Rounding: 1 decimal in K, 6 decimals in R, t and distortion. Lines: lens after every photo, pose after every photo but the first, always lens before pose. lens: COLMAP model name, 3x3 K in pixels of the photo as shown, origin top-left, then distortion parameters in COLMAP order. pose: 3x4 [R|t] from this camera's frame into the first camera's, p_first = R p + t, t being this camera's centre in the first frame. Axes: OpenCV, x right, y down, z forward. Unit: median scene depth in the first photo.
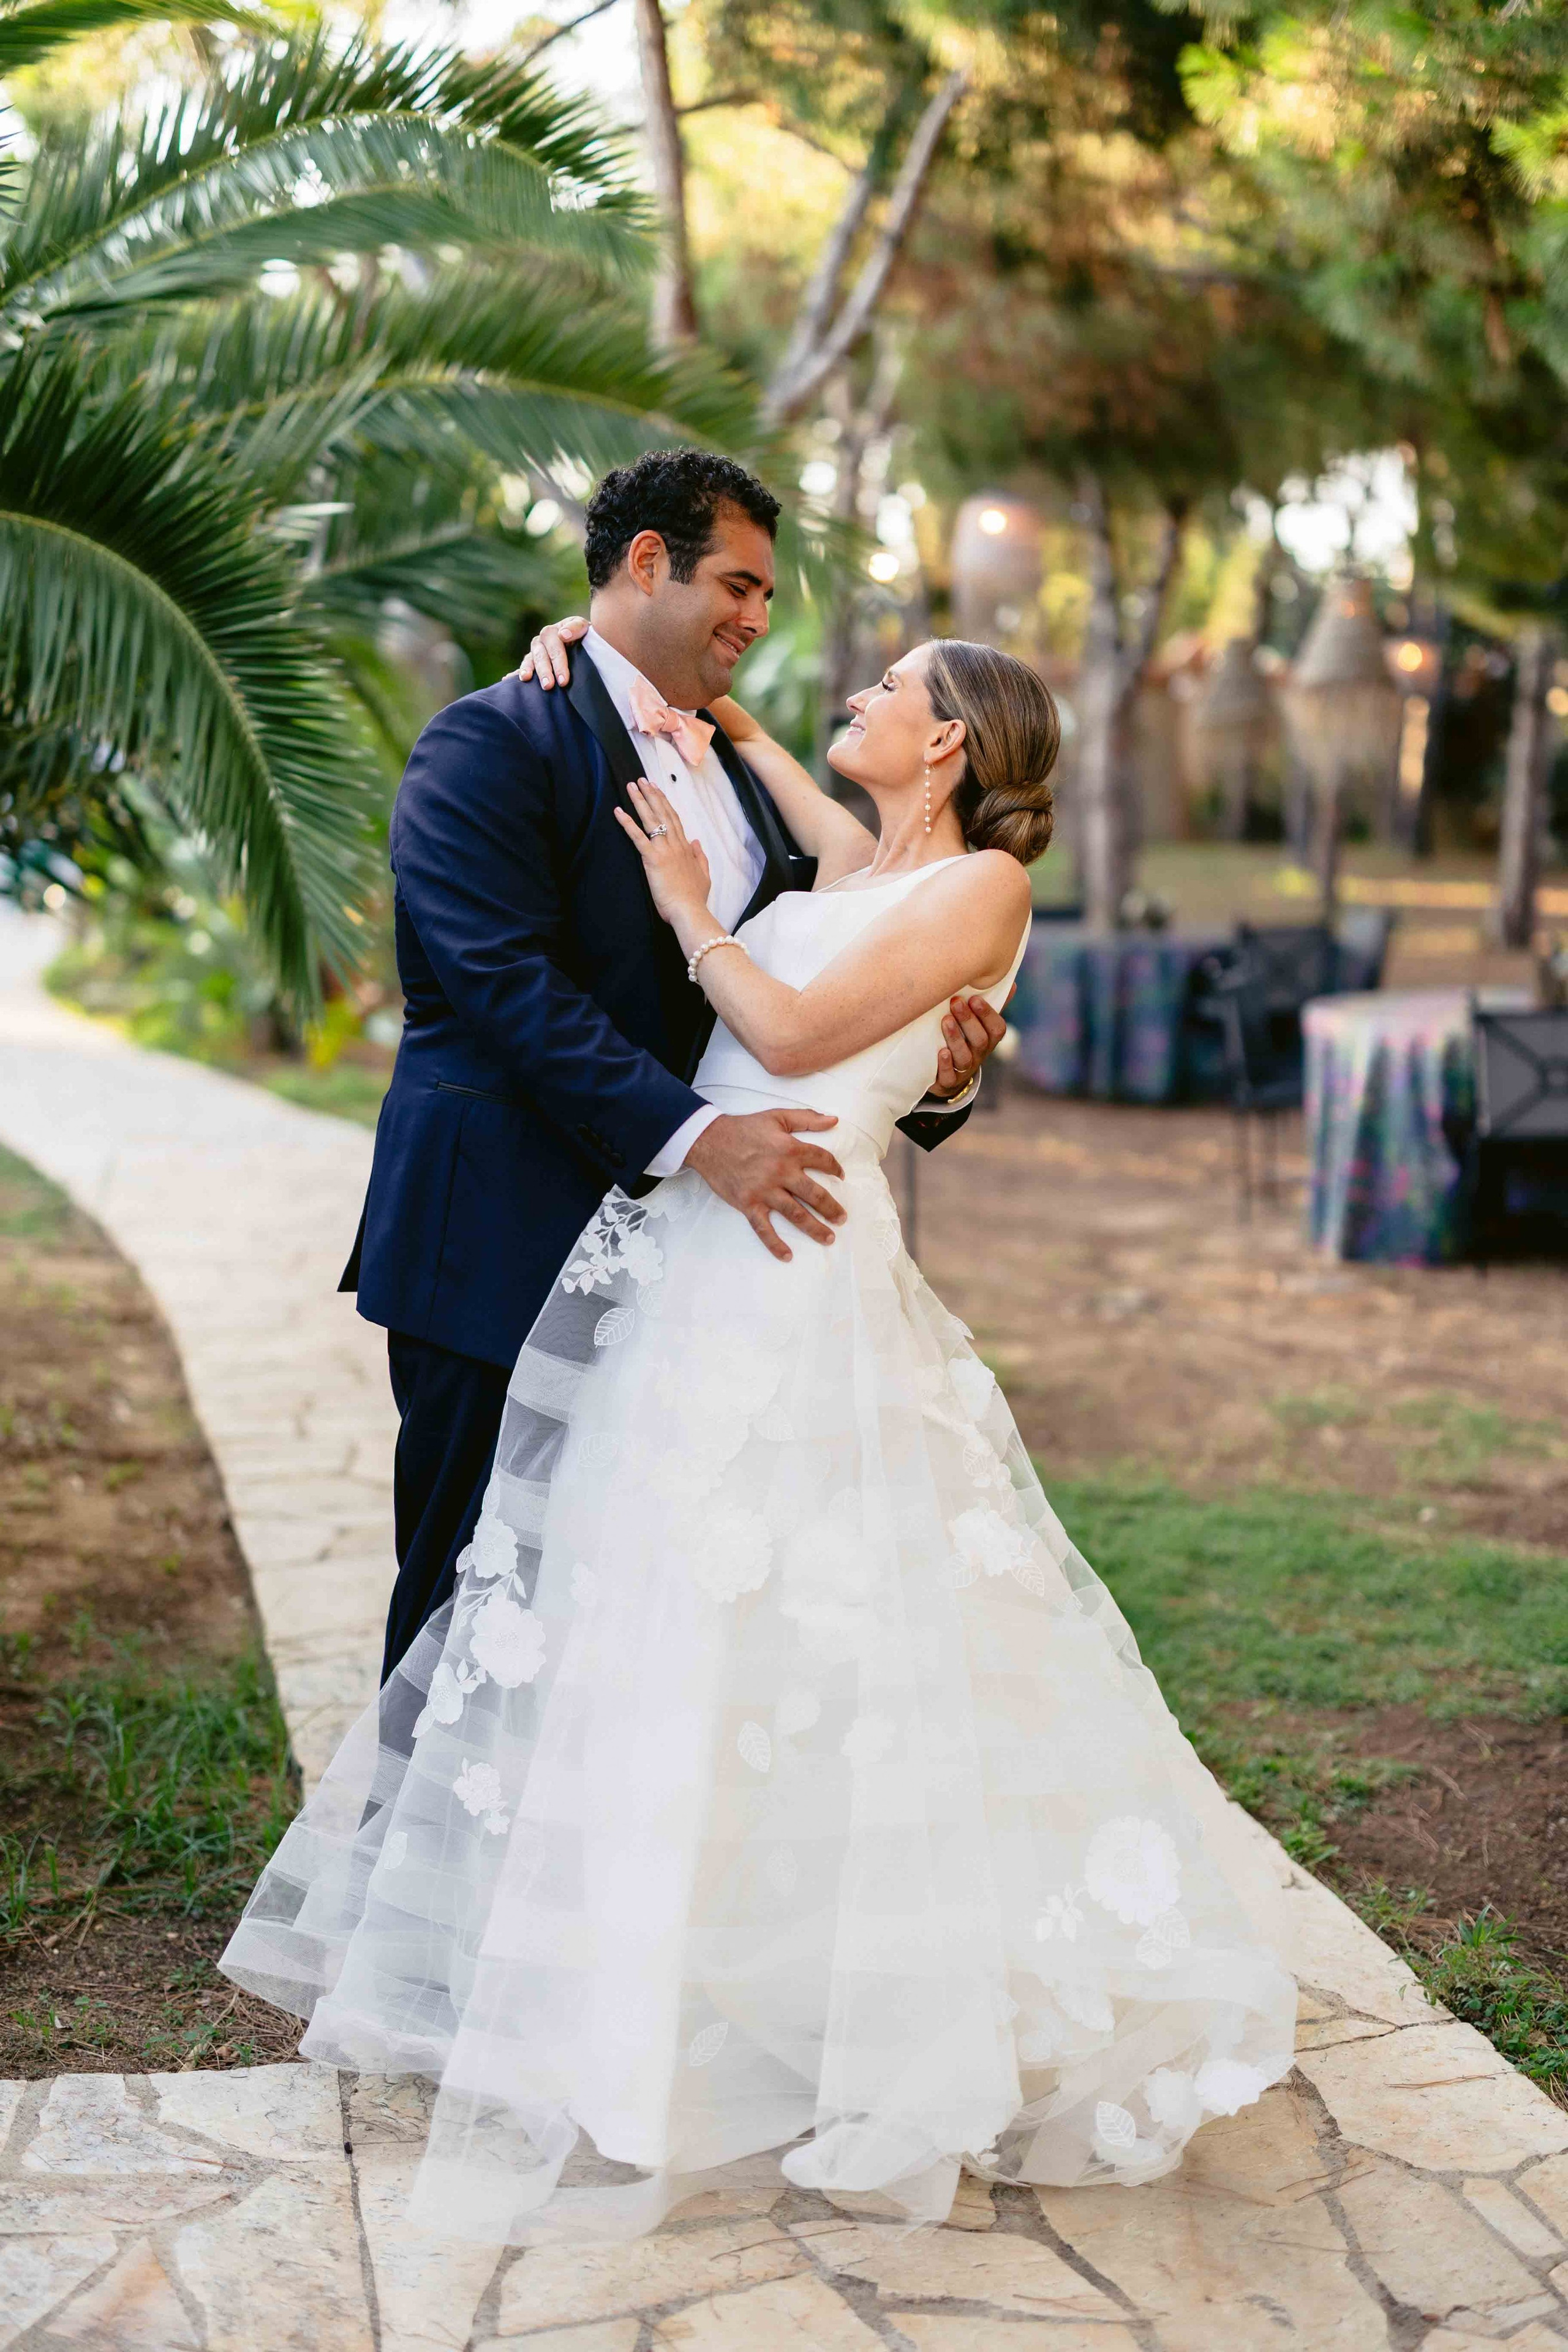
lens RADIAL K [[3372.5, 0, 793.4], [0, 3372.5, 1224.8], [0, 0, 1]] dist [0.001492, -0.002933]
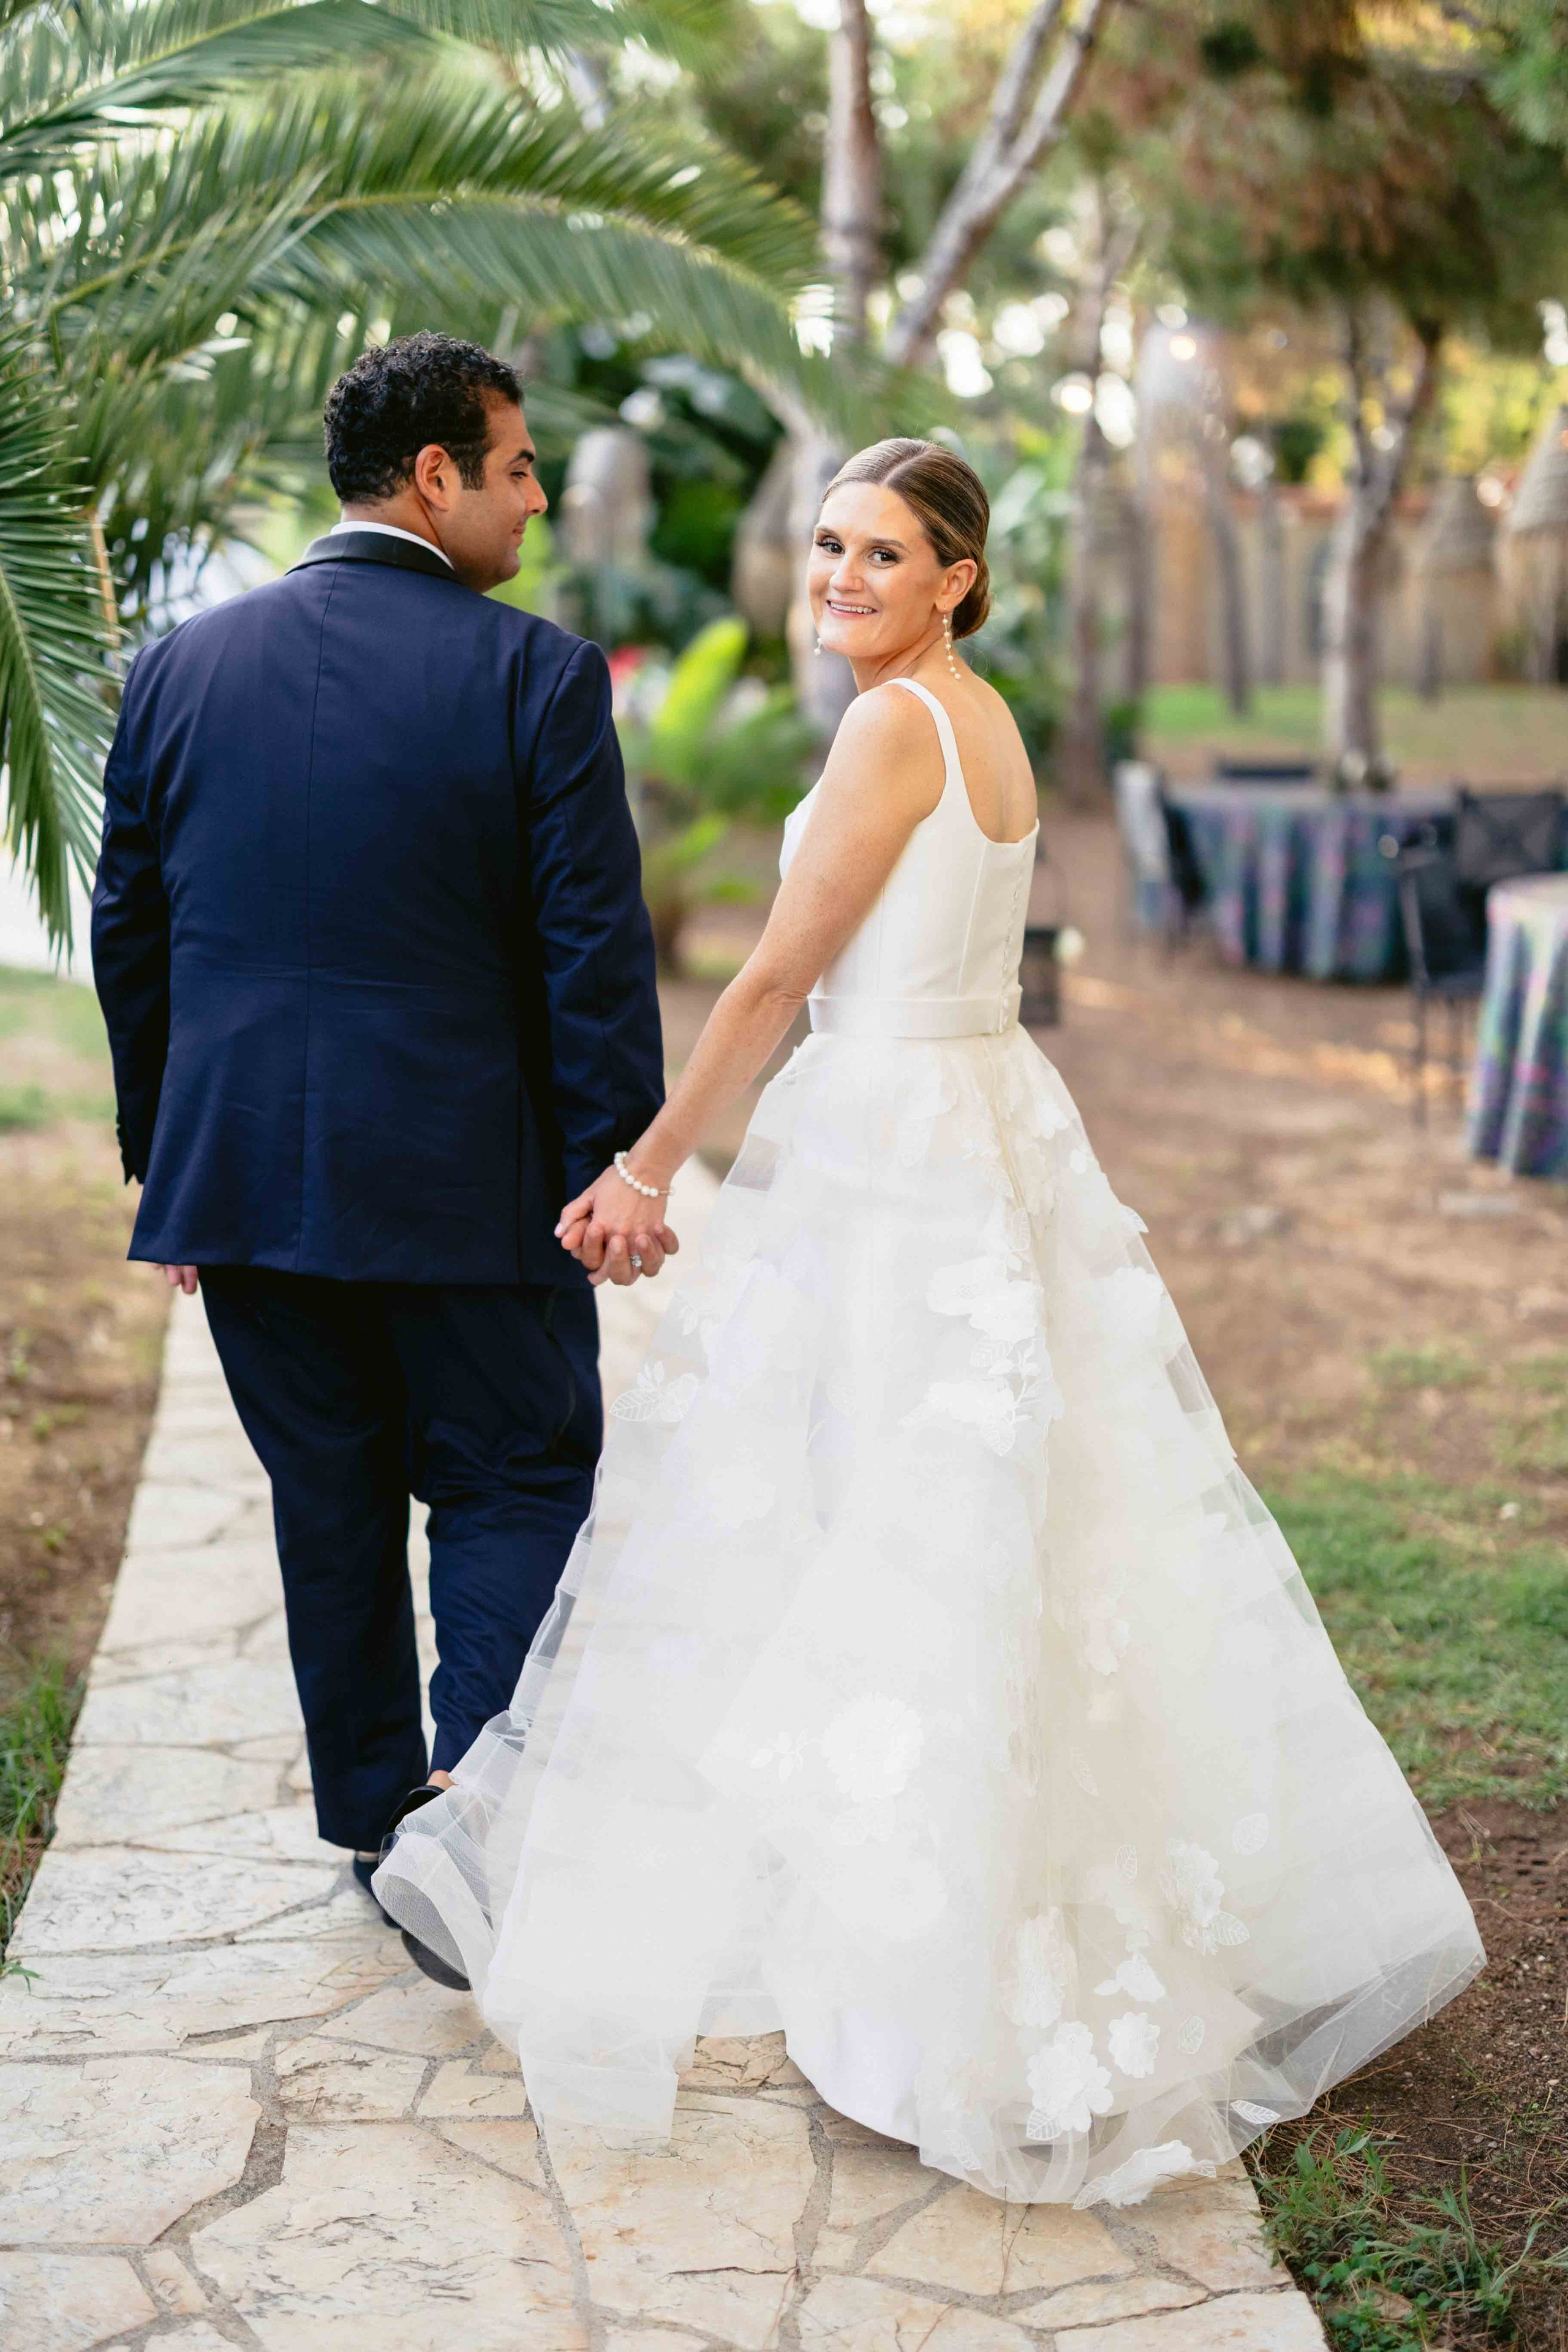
lens RADIAL K [[3372.5, 0, 793.4], [0, 3372.5, 1224.8], [0, 0, 1]] dist [0.001492, -0.002933]
pose [[0.995346, 0.021091, -0.094024, 0.077733], [-0.016472, 0.998632, 0.049632, -0.025142], [0.094942, -0.047852, 0.994332, 0.113565]]
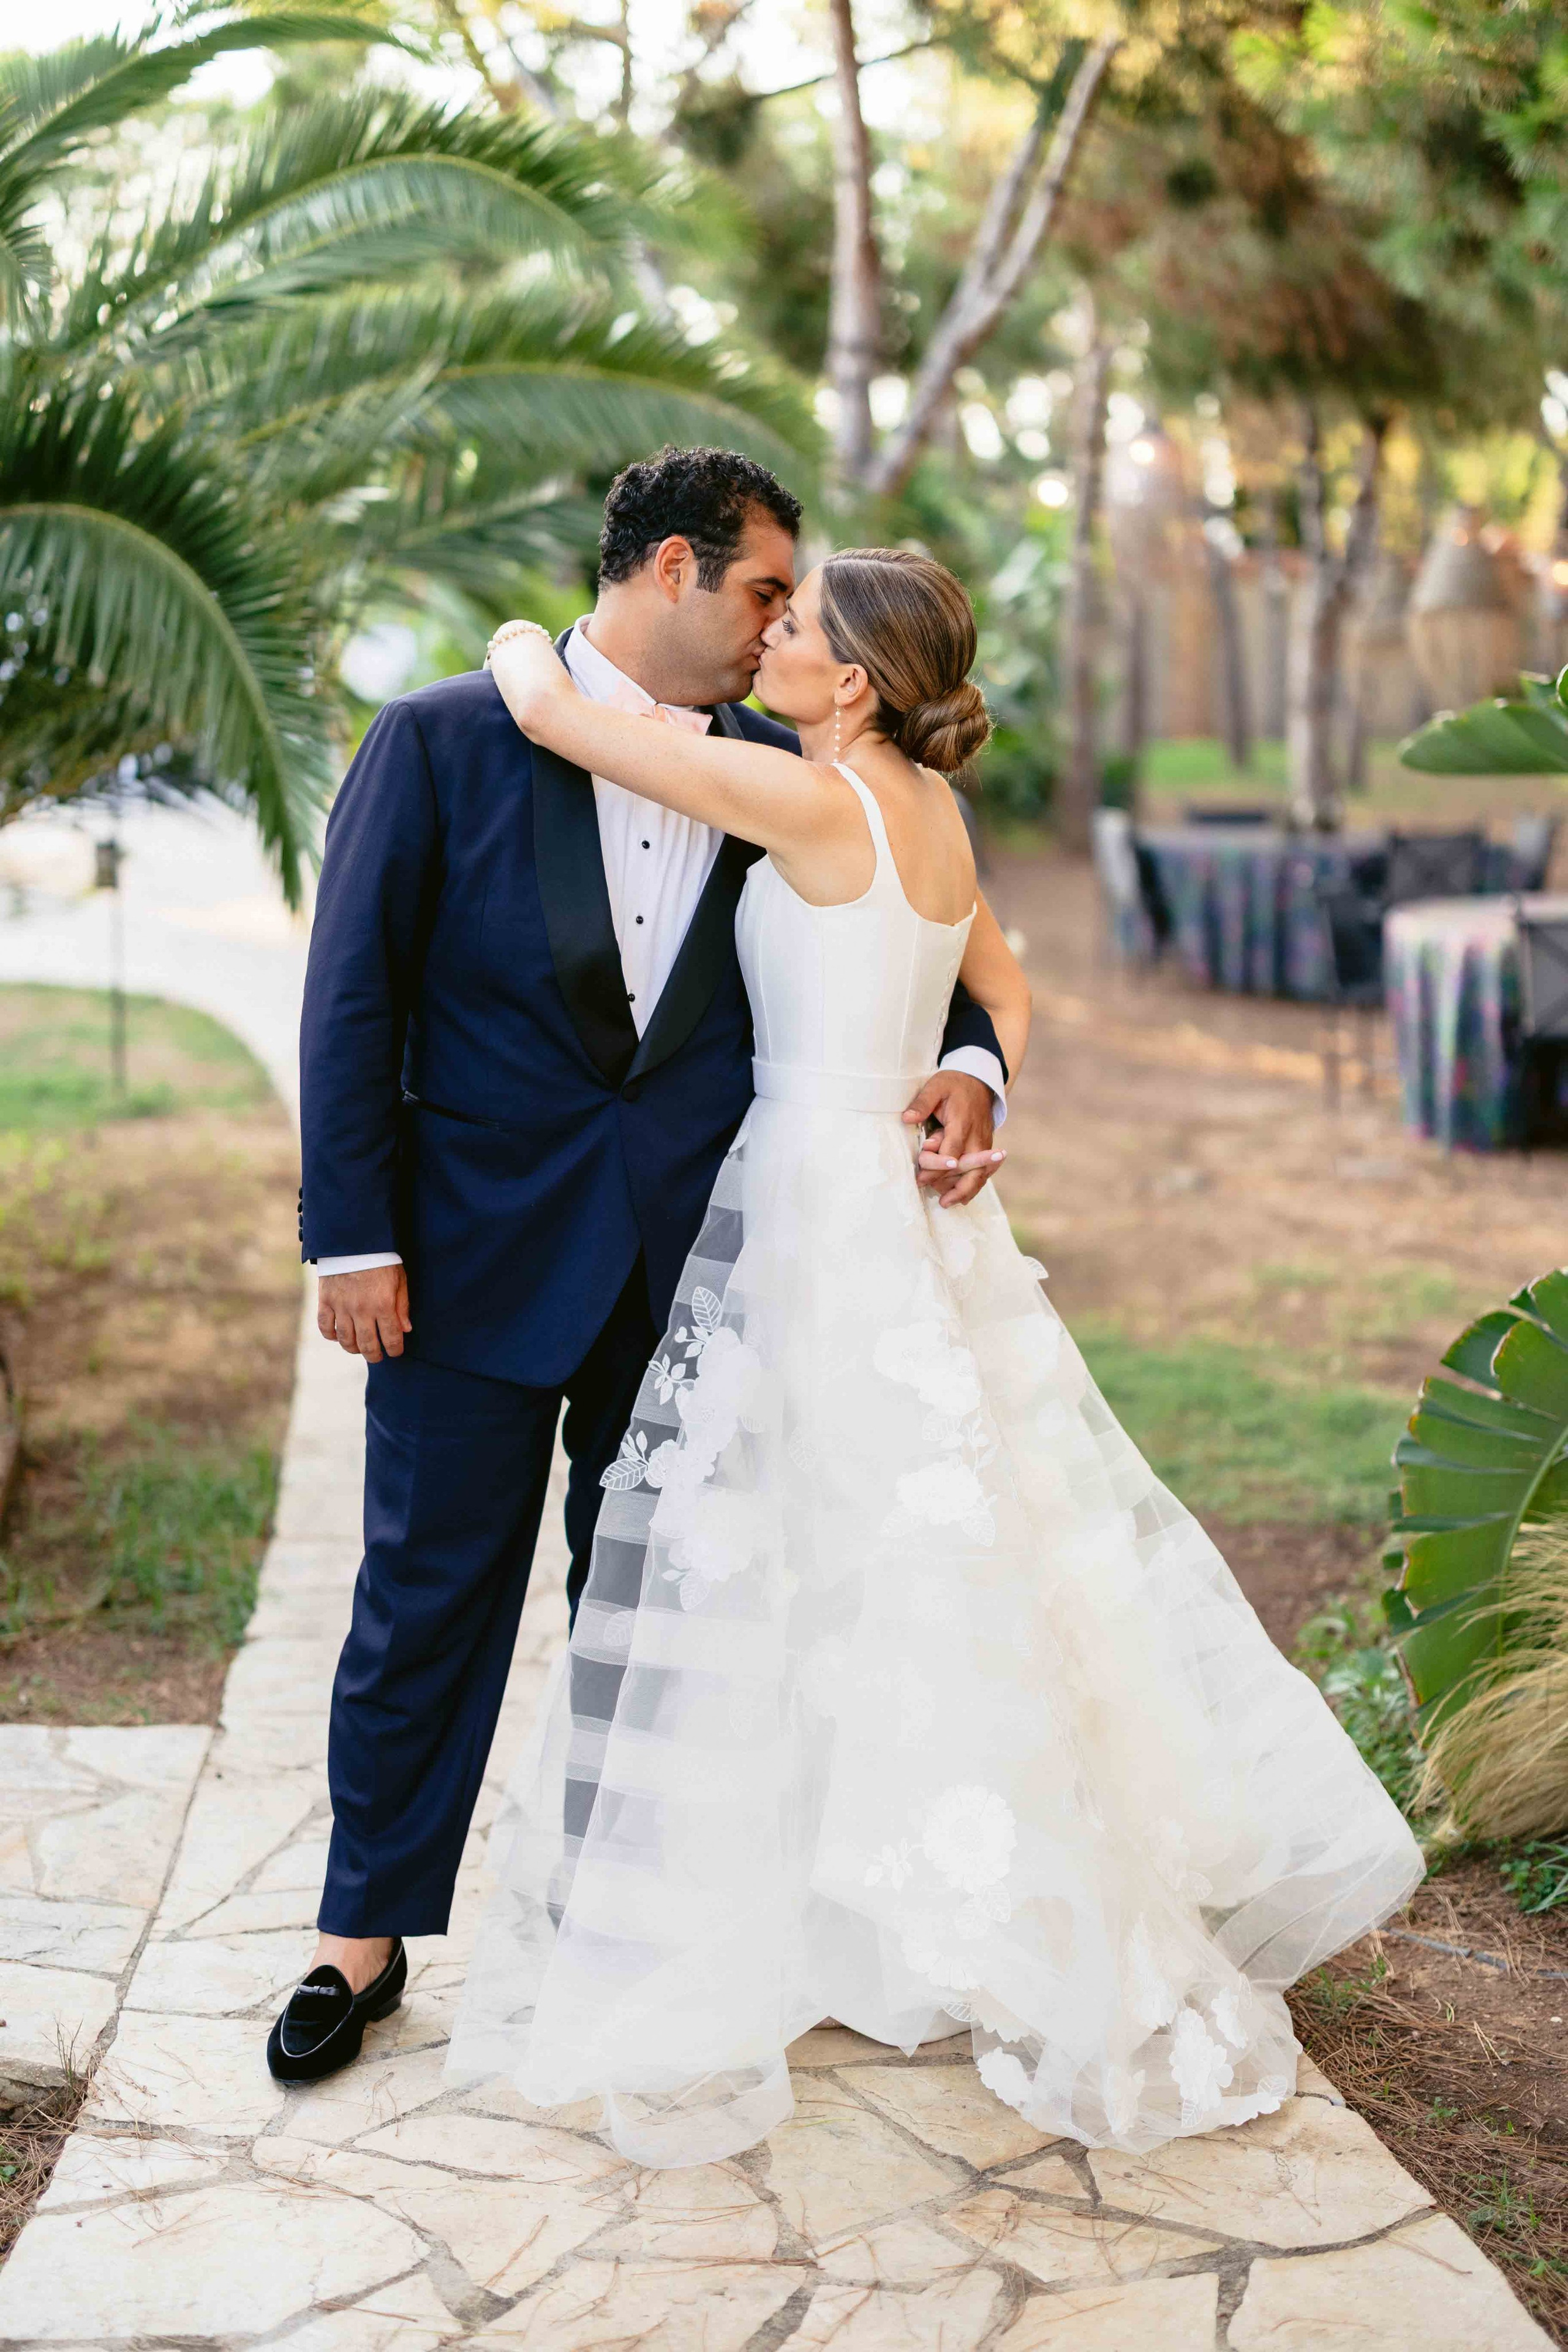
lens RADIAL K [[3372.5, 0, 793.4], [0, 3372.5, 1224.8], [0, 0, 1]] dist [0.001492, -0.002933]
pose [[0.994448, 0.016463, -0.103936, 0.112787], [-0.013027, 0.999348, 0.033660, 0.001956], [0.104423, -0.032119, 0.994014, -0.142529]]
